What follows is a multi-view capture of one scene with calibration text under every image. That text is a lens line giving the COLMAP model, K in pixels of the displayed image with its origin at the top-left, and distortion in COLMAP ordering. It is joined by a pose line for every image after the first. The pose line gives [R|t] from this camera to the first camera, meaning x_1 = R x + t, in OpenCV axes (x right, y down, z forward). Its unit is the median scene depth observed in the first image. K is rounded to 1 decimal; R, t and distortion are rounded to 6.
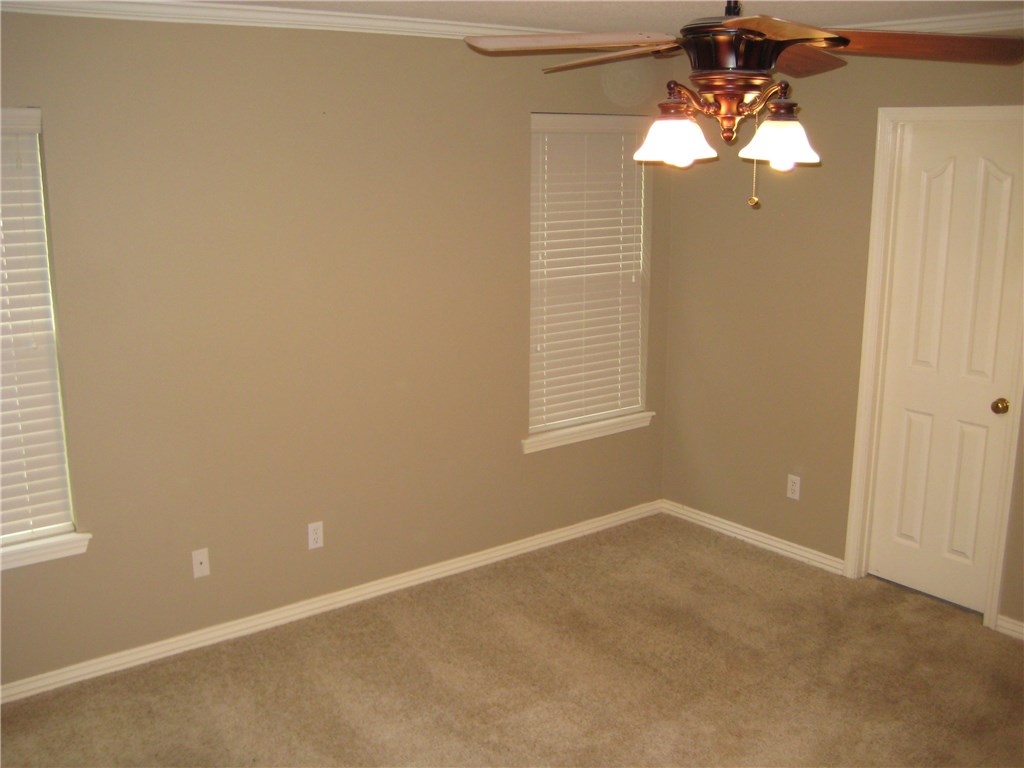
lens RADIAL K [[1086.4, 0, 493.9], [0, 1086.4, 379.3], [0, 0, 1]] dist [-0.152424, 0.214821]
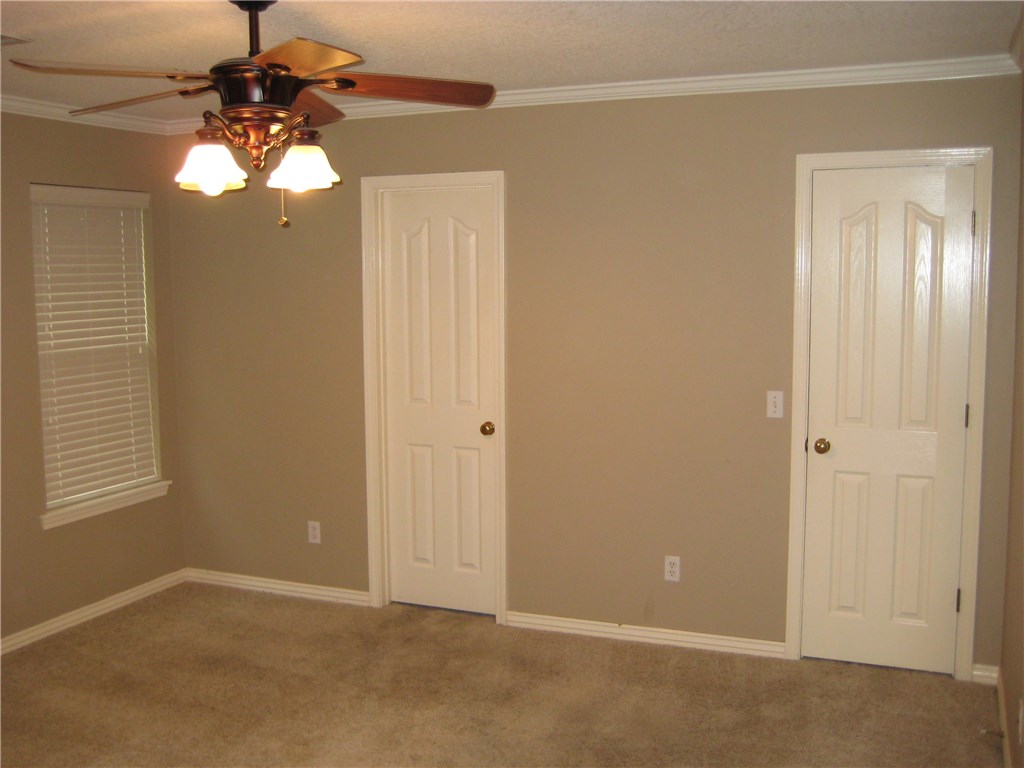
lens RADIAL K [[1086.4, 0, 493.9], [0, 1086.4, 379.3], [0, 0, 1]] dist [-0.152424, 0.214821]
pose [[0.883330, -0.059126, 0.465008, -0.058585], [0.111731, 0.989978, -0.086368, 0.072212], [-0.455241, 0.128247, 0.881083, -0.044858]]
